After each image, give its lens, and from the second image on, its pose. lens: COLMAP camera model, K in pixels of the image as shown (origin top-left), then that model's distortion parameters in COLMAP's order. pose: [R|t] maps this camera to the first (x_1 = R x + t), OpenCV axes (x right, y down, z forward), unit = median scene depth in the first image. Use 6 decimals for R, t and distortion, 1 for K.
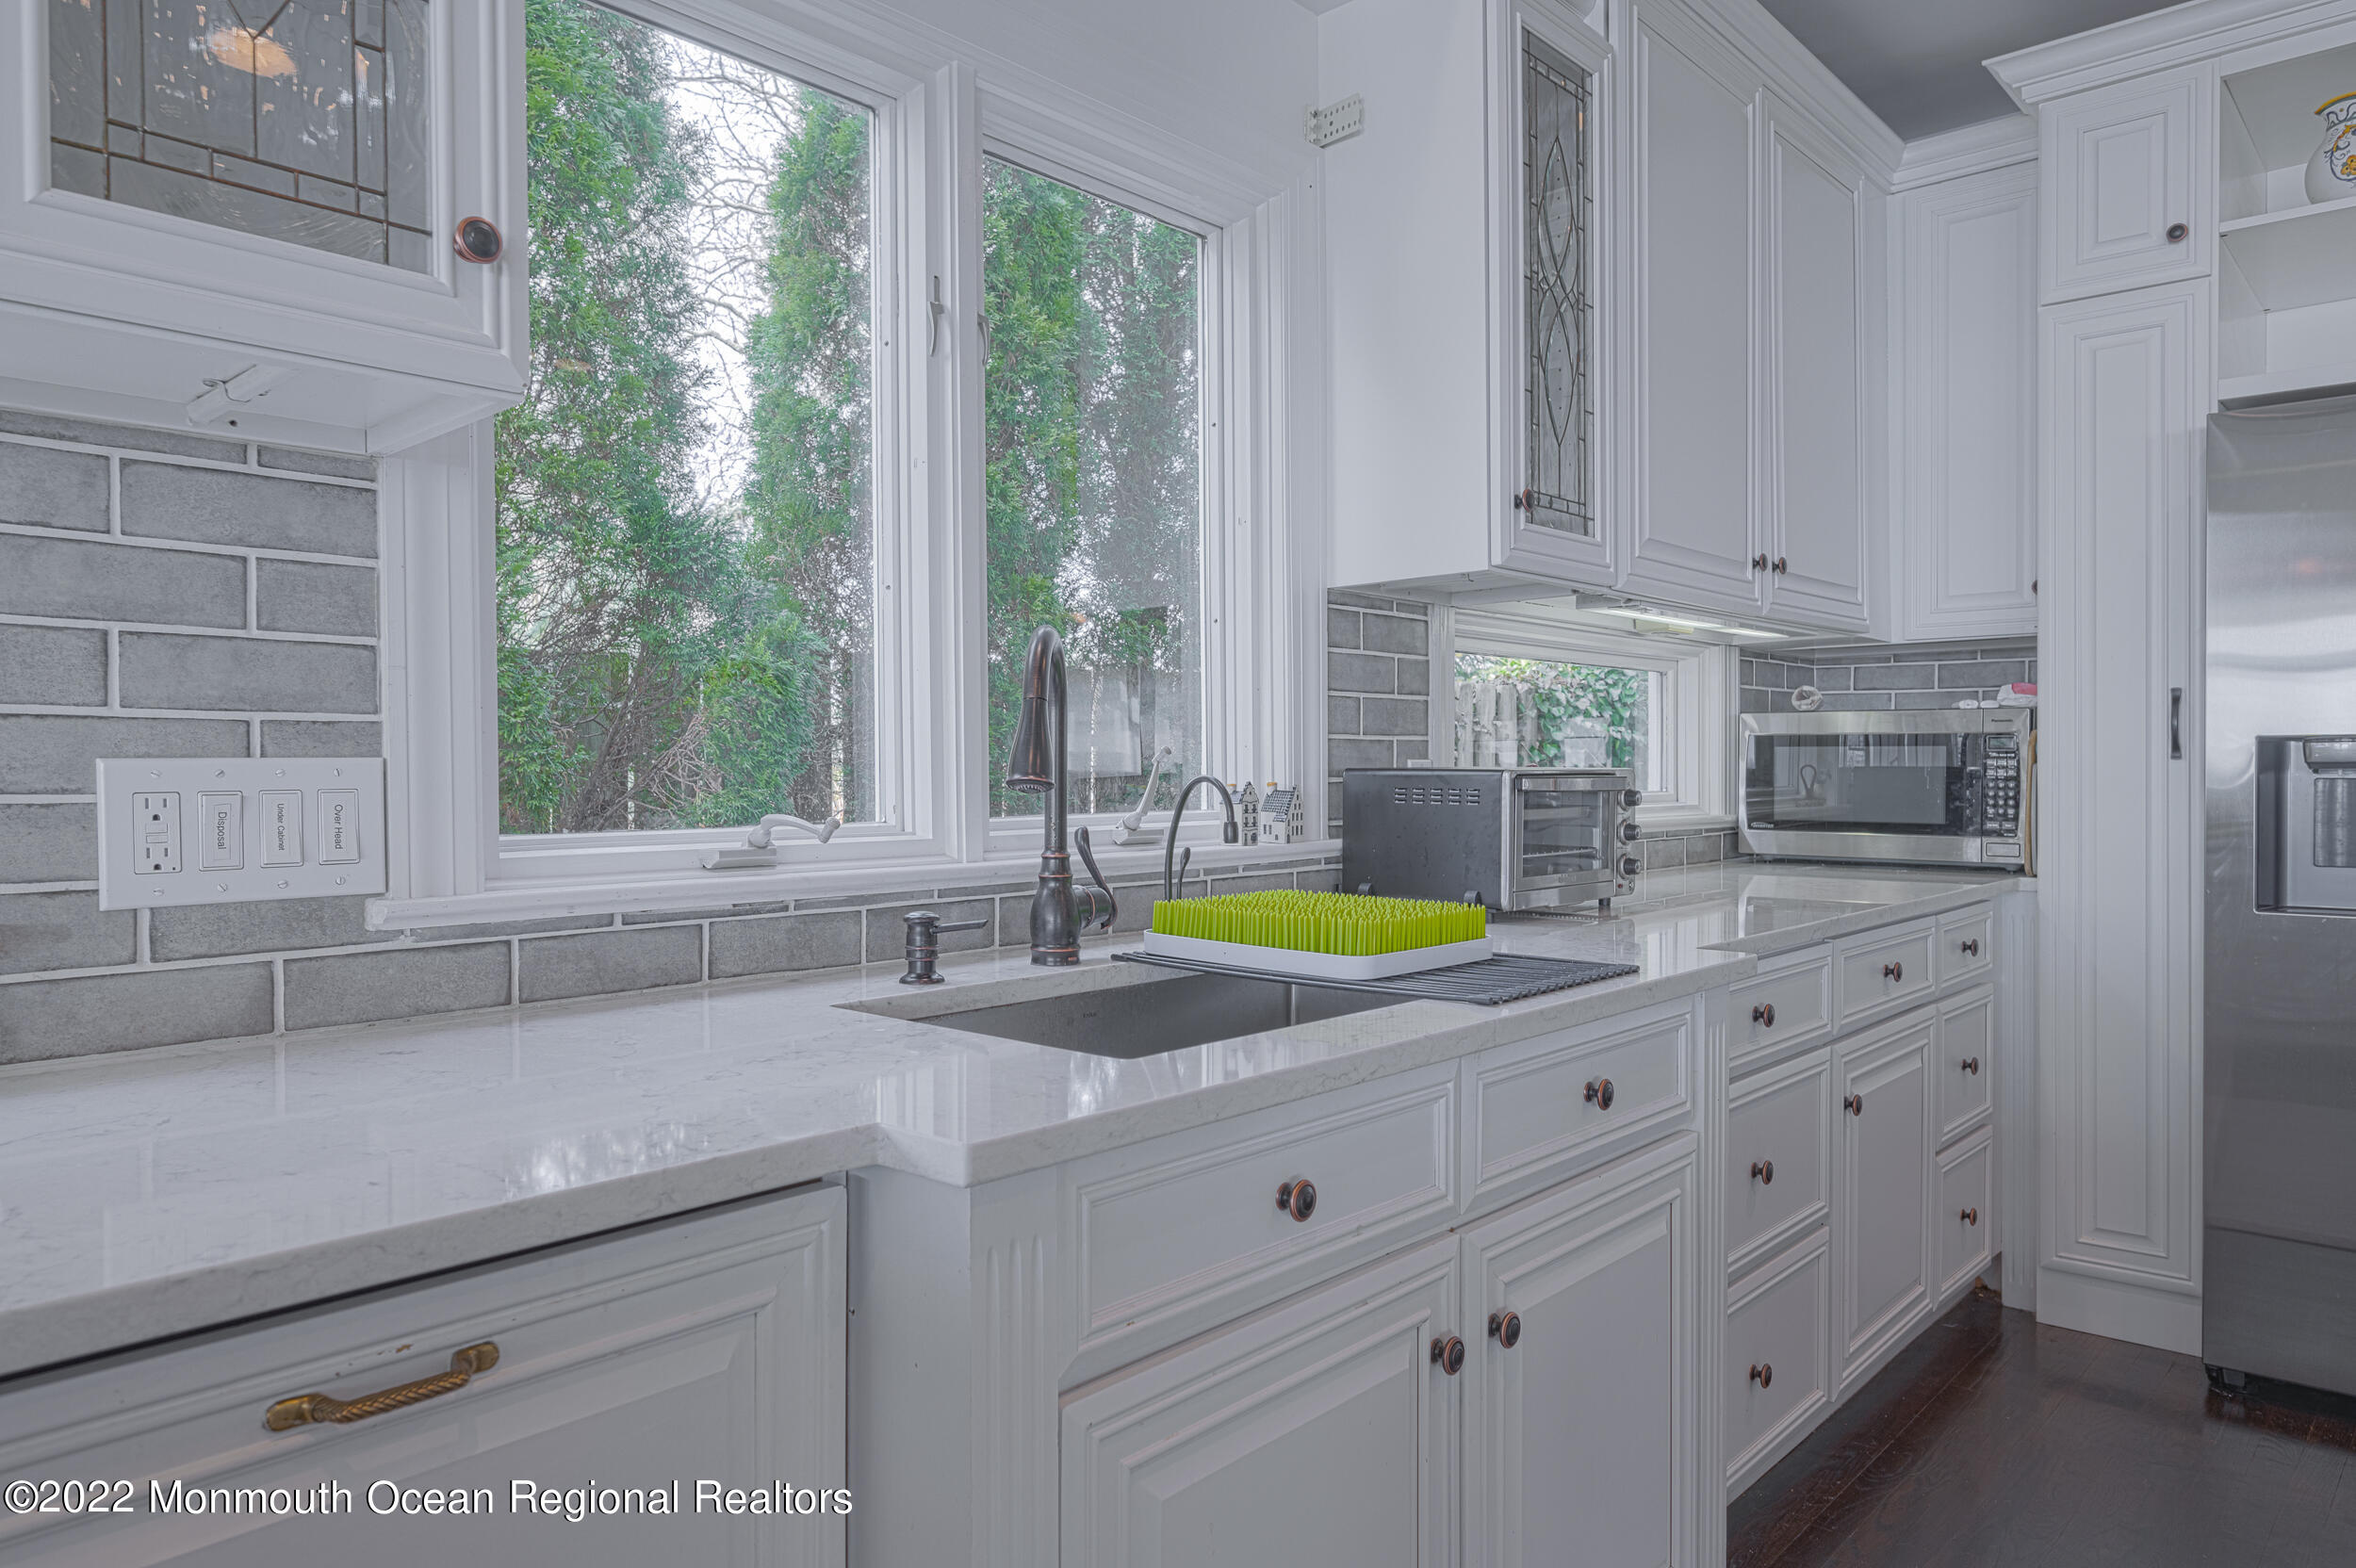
lens RADIAL K [[1503.5, 0, 1176.5], [0, 1503.5, 783.4], [0, 0, 1]] dist [0.002757, 0.000385]
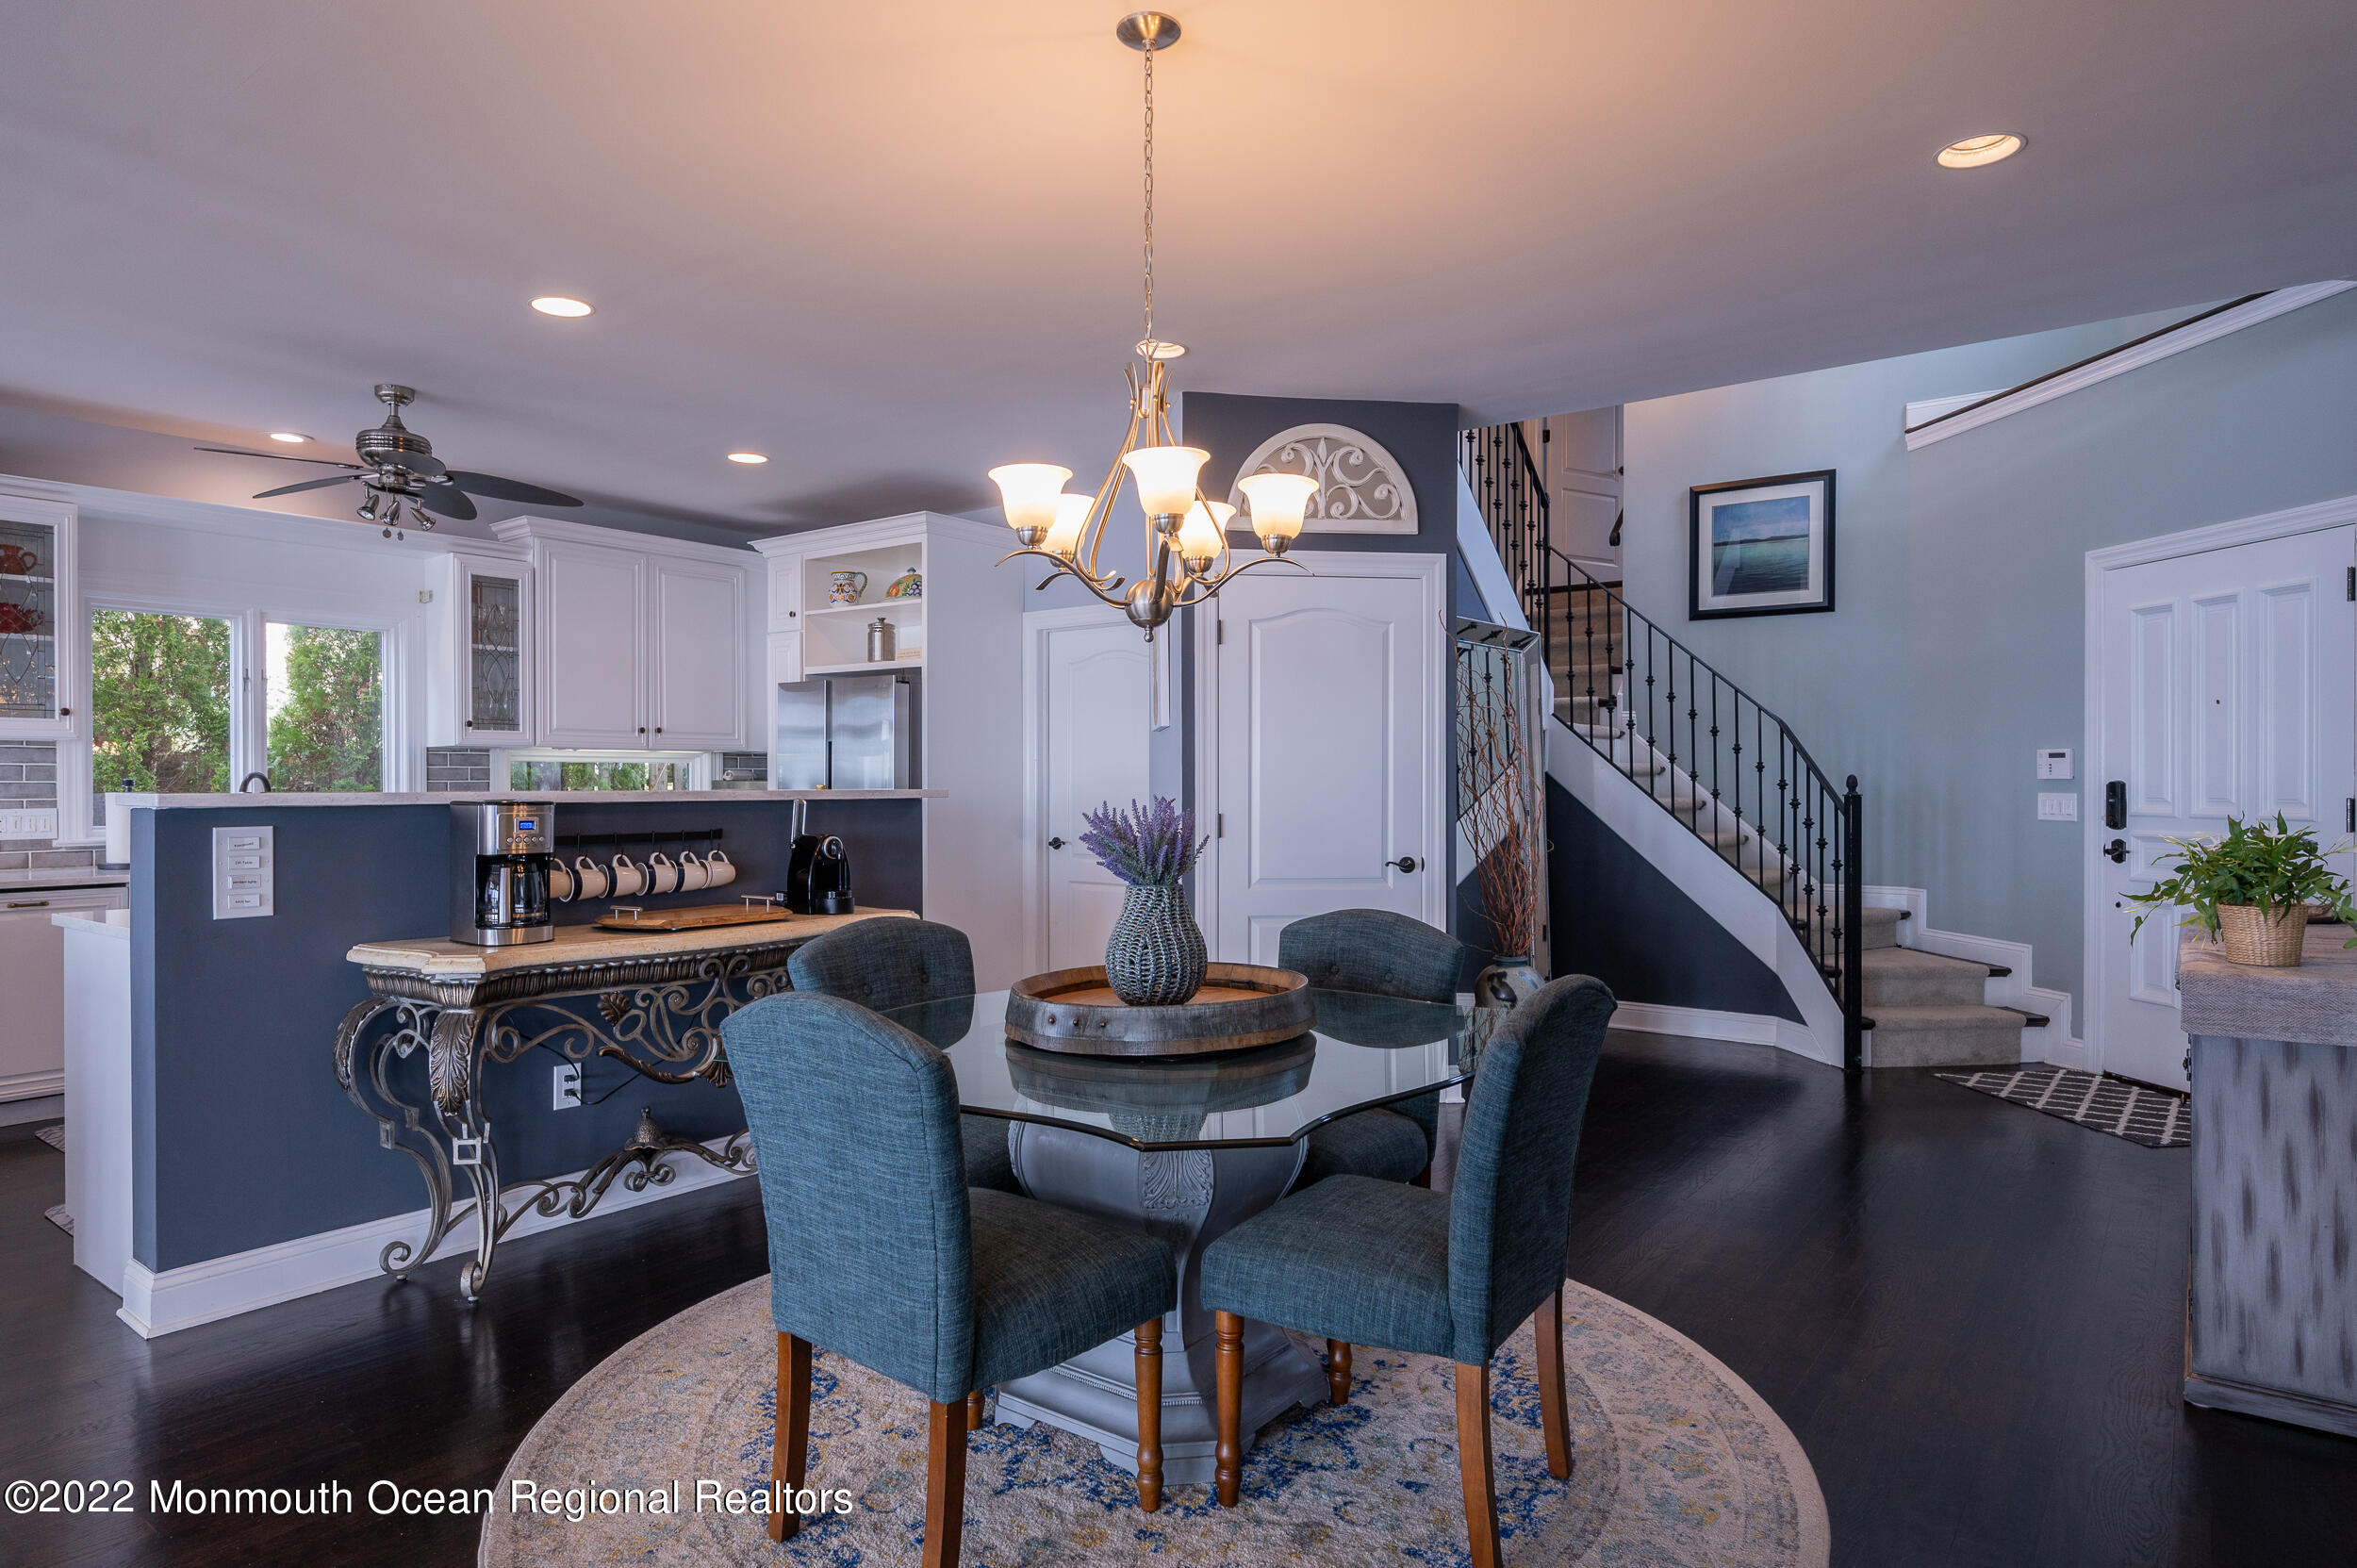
lens RADIAL K [[1353.8, 0, 1179.6], [0, 1353.8, 784.9], [0, 0, 1]] dist [0.002153, 0.000194]
pose [[0.996403, 0.002081, 0.084713, 2.474467], [-0.001345, 0.999961, -0.008748, -0.055879], [-0.084728, 0.008603, 0.996367, -3.323508]]
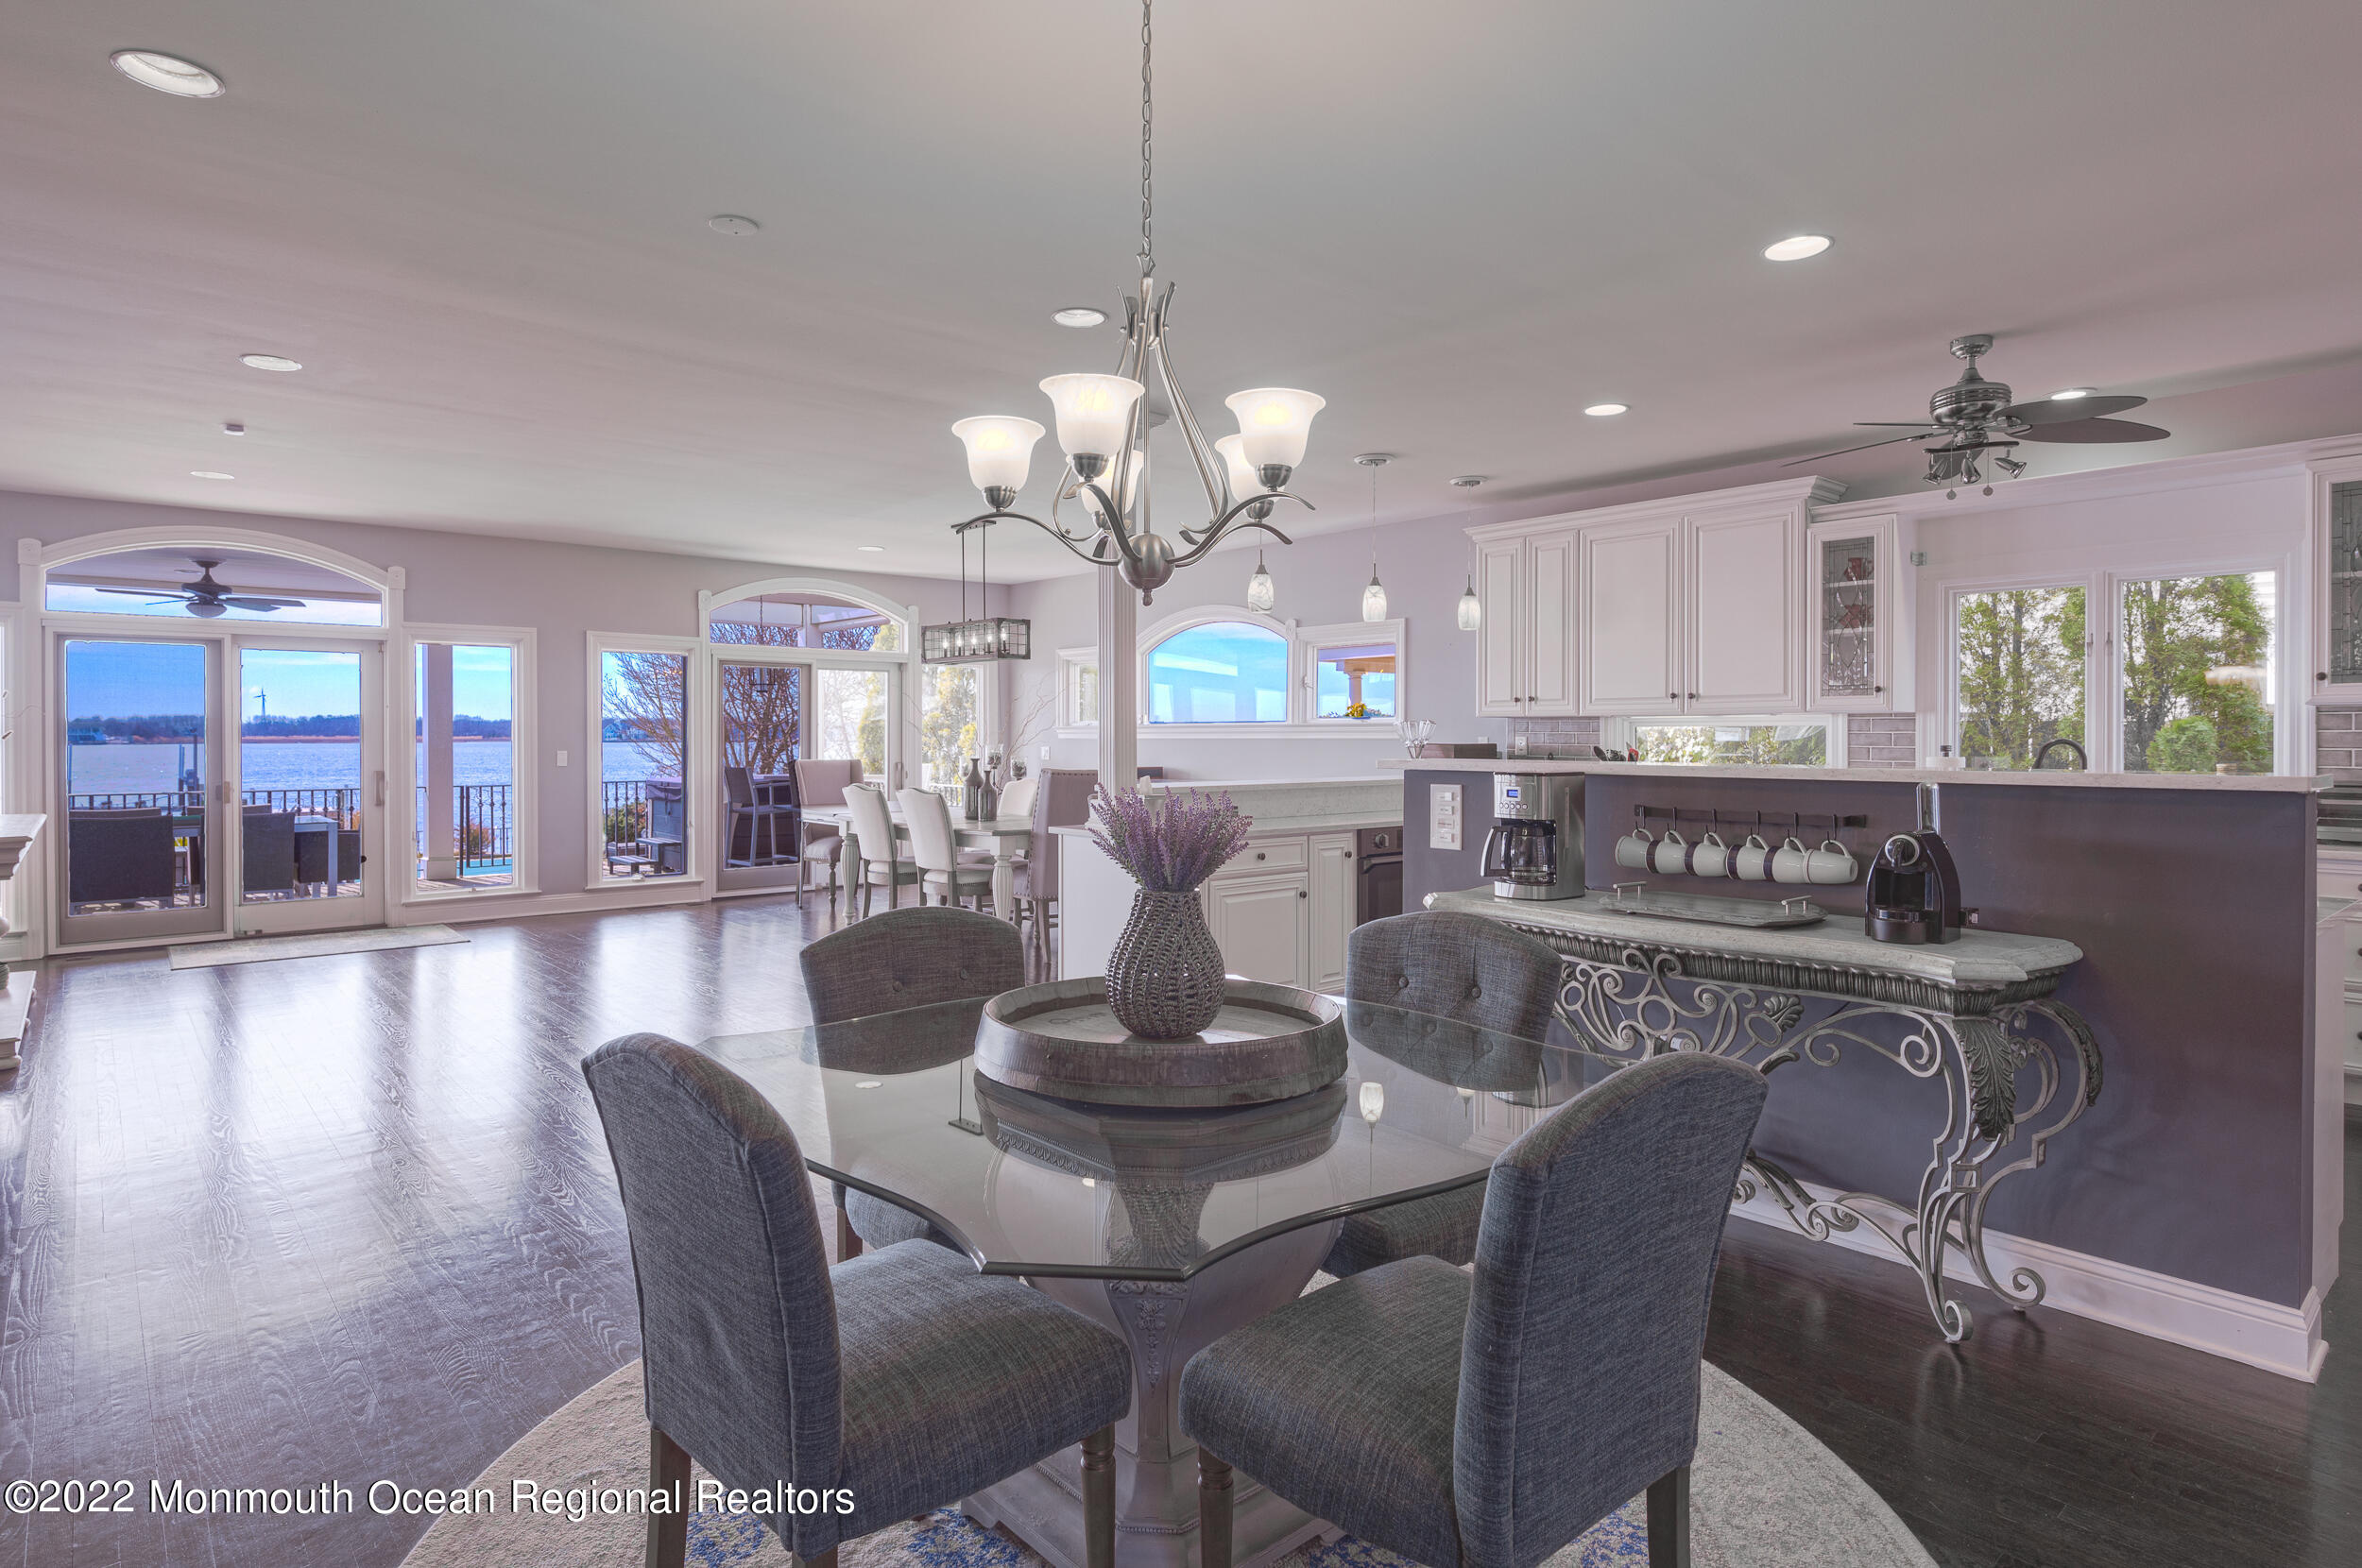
lens RADIAL K [[1260.5, 0, 1166.6], [0, 1260.5, 736.7], [0, 0, 1]] dist [0.002825, 0.000423]
pose [[-0.117521, 0.005207, -0.993057, 4.219872], [-0.010776, 0.999921, 0.006518, -0.132601], [0.993012, 0.011467, -0.117456, -1.101246]]
